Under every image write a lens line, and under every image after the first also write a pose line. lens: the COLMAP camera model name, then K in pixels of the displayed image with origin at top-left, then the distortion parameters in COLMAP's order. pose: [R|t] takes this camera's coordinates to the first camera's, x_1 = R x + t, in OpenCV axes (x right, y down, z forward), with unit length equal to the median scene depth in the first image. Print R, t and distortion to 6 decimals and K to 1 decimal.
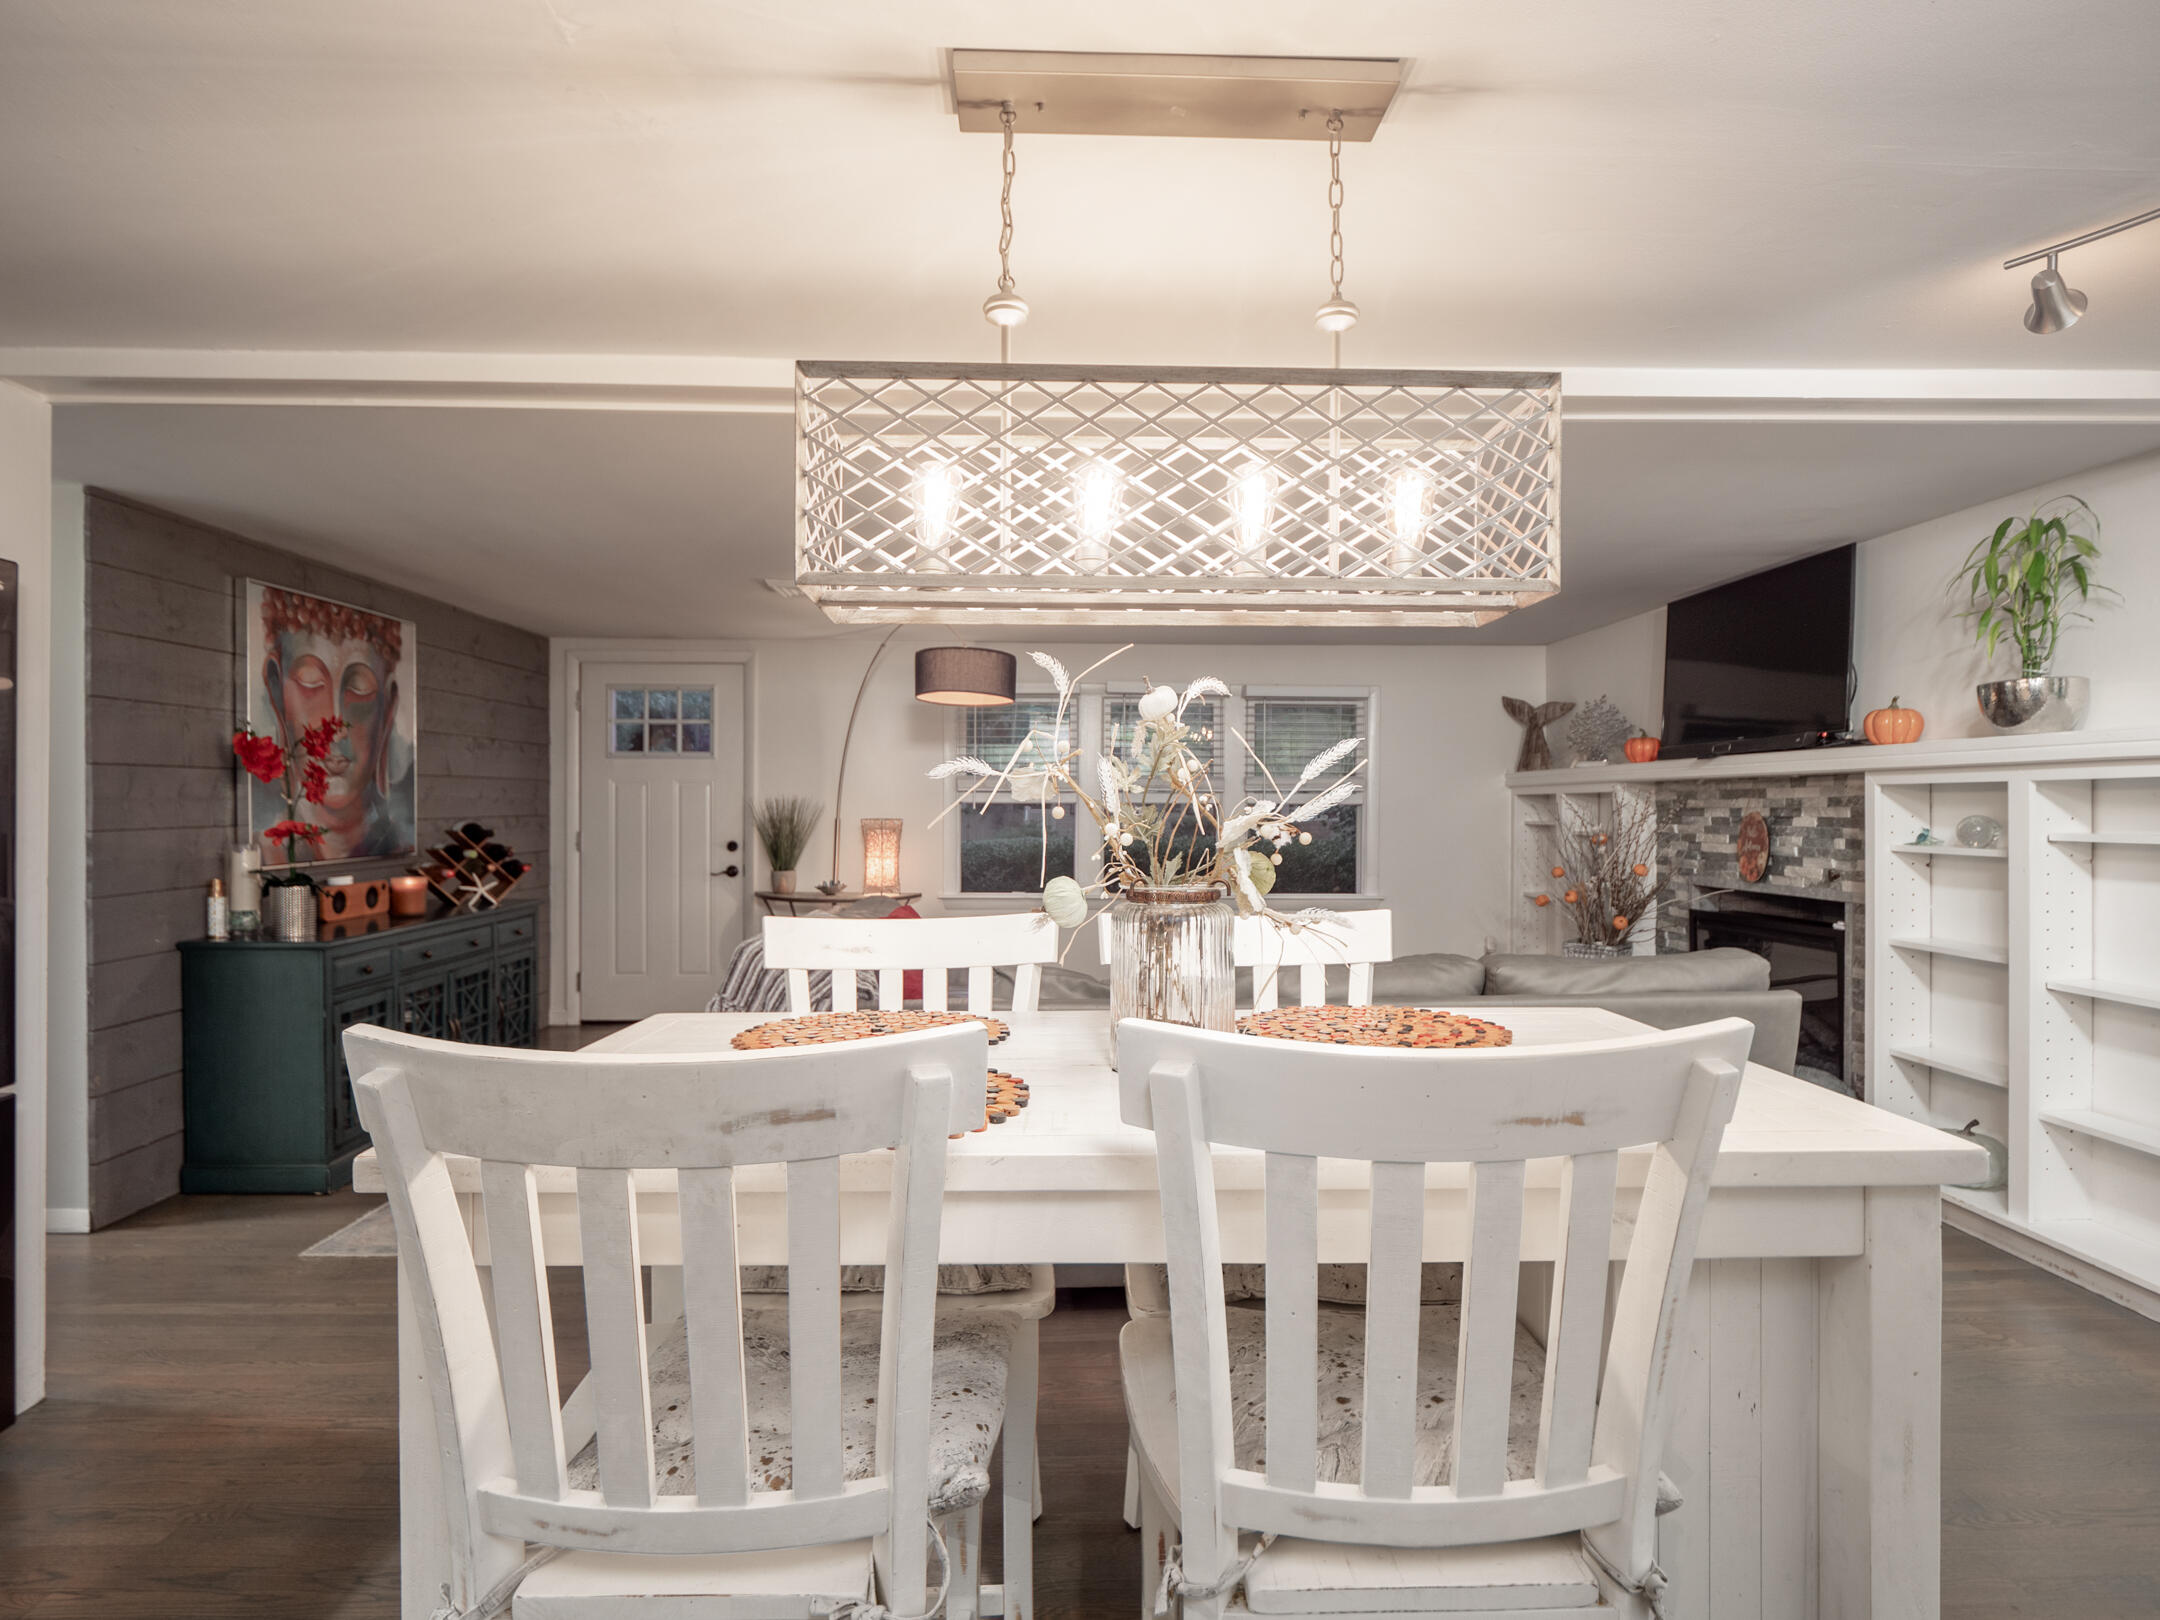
lens RADIAL K [[1080.7, 0, 1079.2], [0, 1080.7, 815.3], [0, 0, 1]] dist [-0.000900, -0.009148]
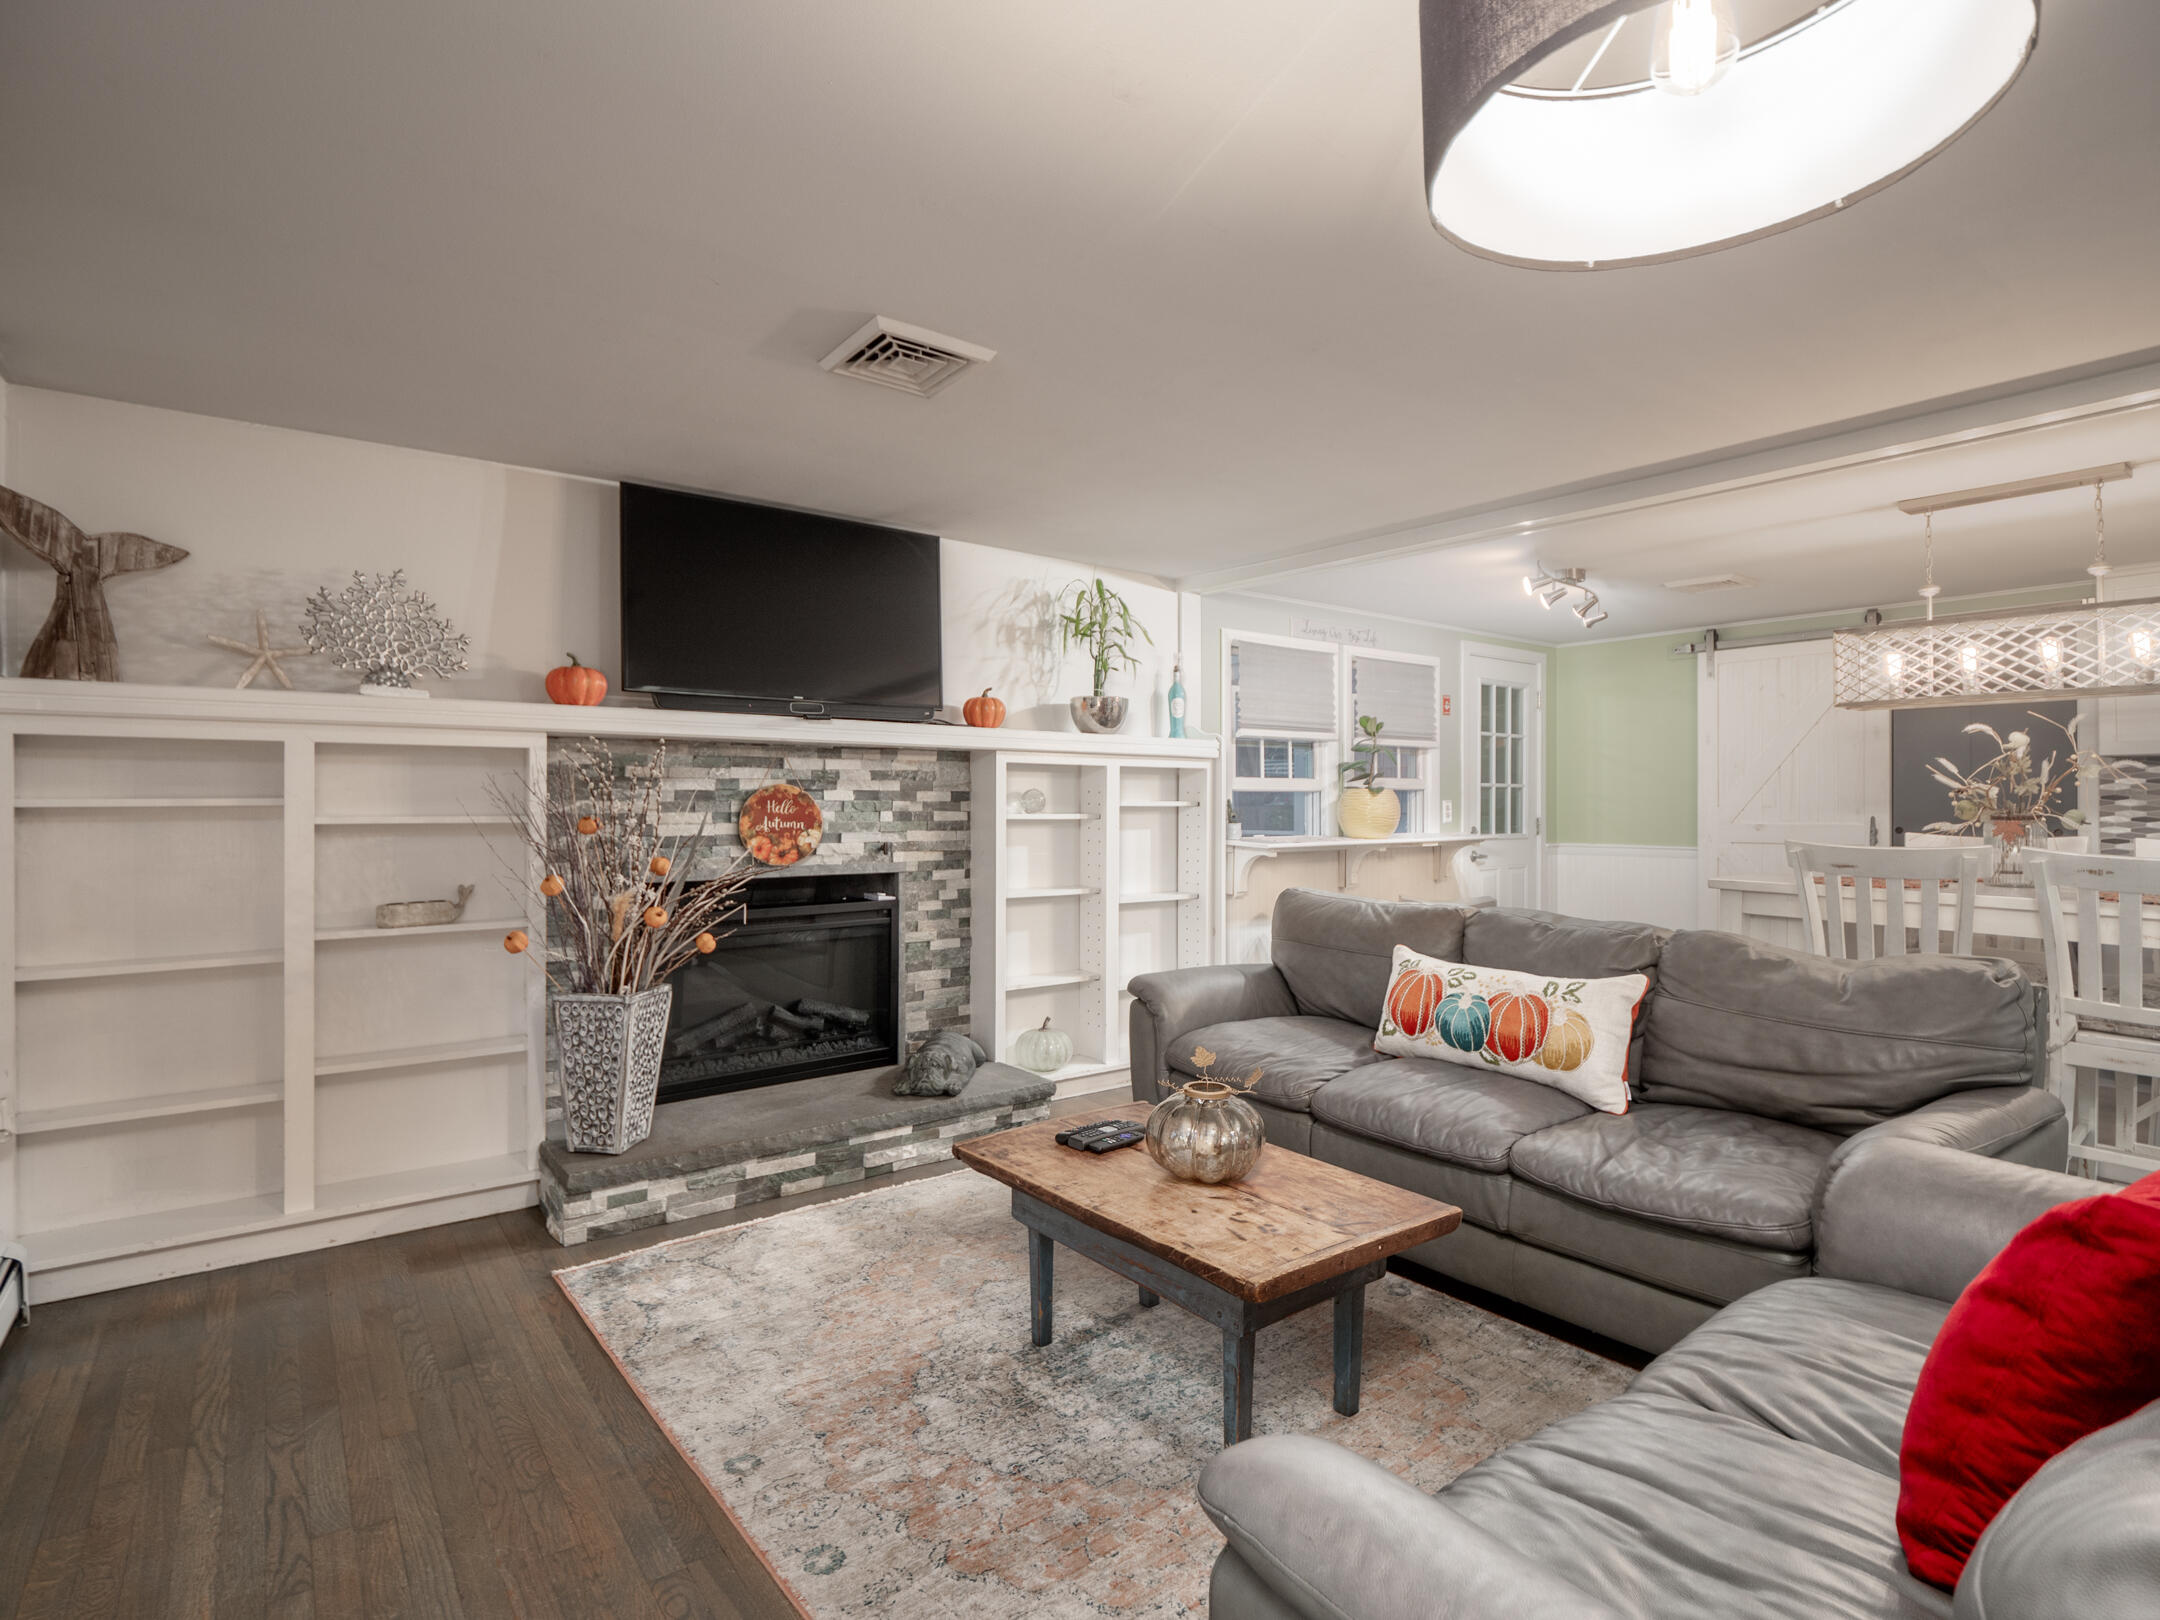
lens RADIAL K [[1080.7, 0, 1079.2], [0, 1080.7, 815.3], [0, 0, 1]] dist [-0.000900, -0.009148]
pose [[-0.581599, -0.014322, 0.813350, -0.213117], [0.001216, 0.999829, 0.018475, 0.006112], [-0.813475, 0.011734, -0.581481, 1.313995]]
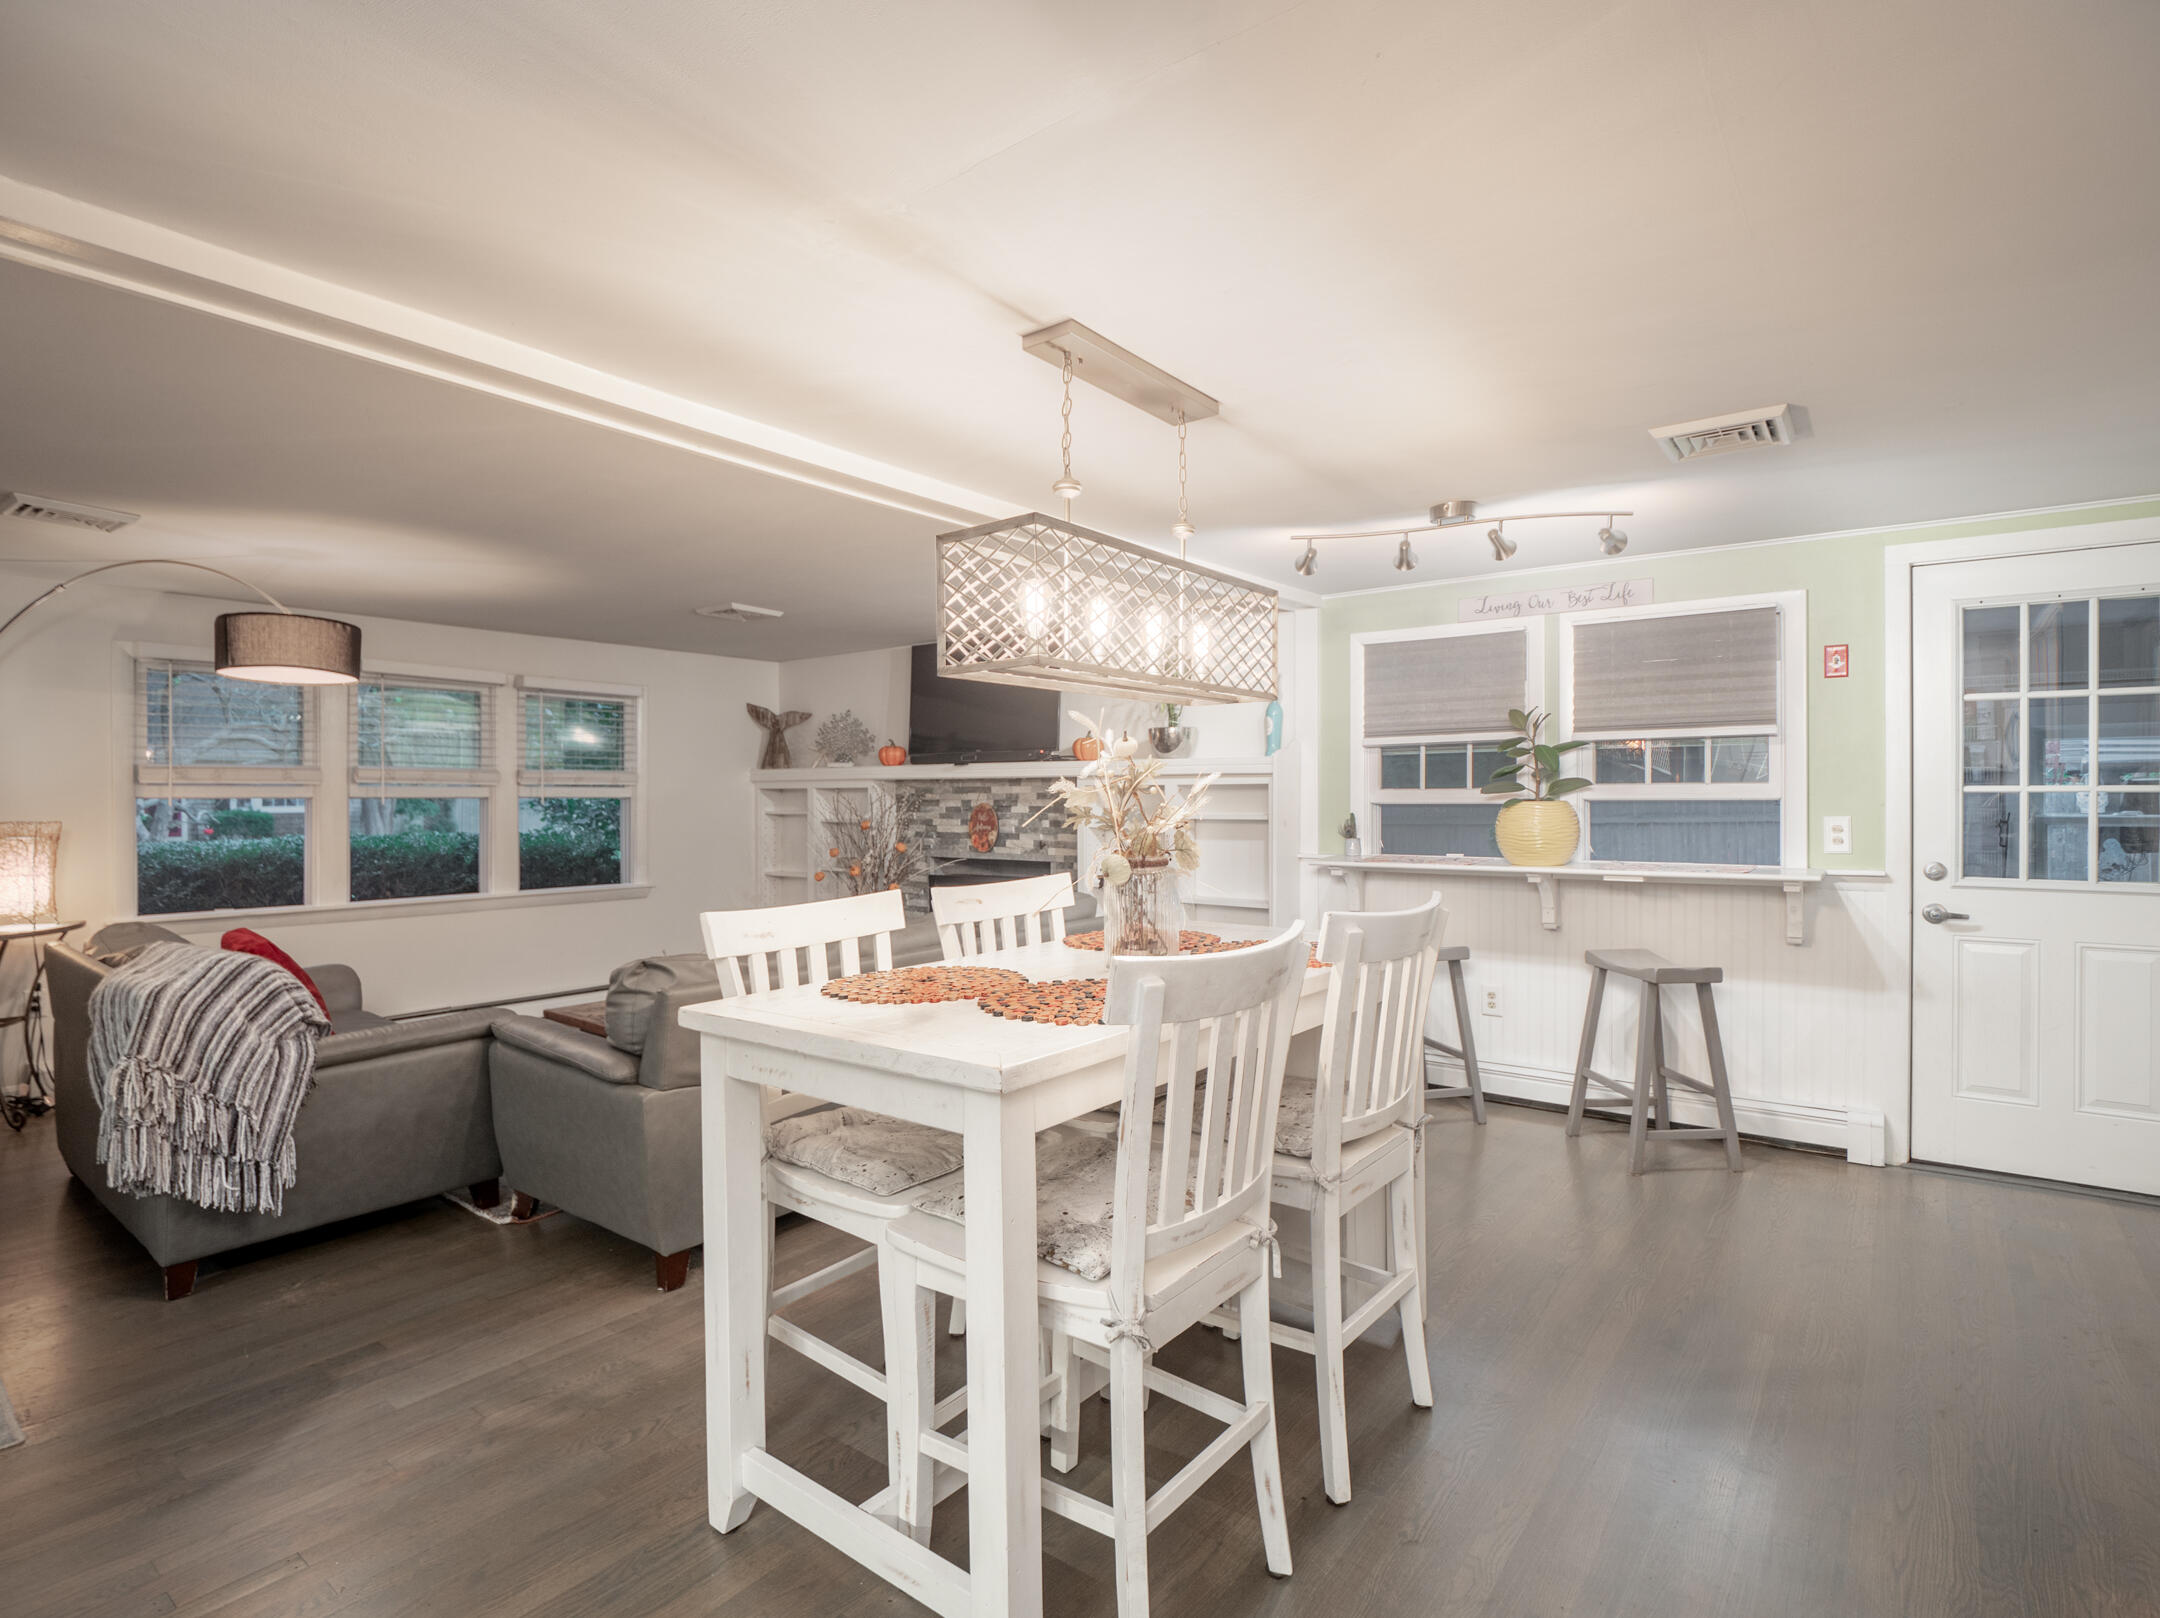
lens RADIAL K [[1080.7, 0, 1079.2], [0, 1080.7, 814.3], [0, 0, 1]] dist [-0.000900, -0.009148]
pose [[0.632069, -0.017252, 0.774720, -0.399748], [0.009628, 0.999850, 0.014410, -0.007362], [-0.774853, -0.001649, 0.632140, 0.003256]]
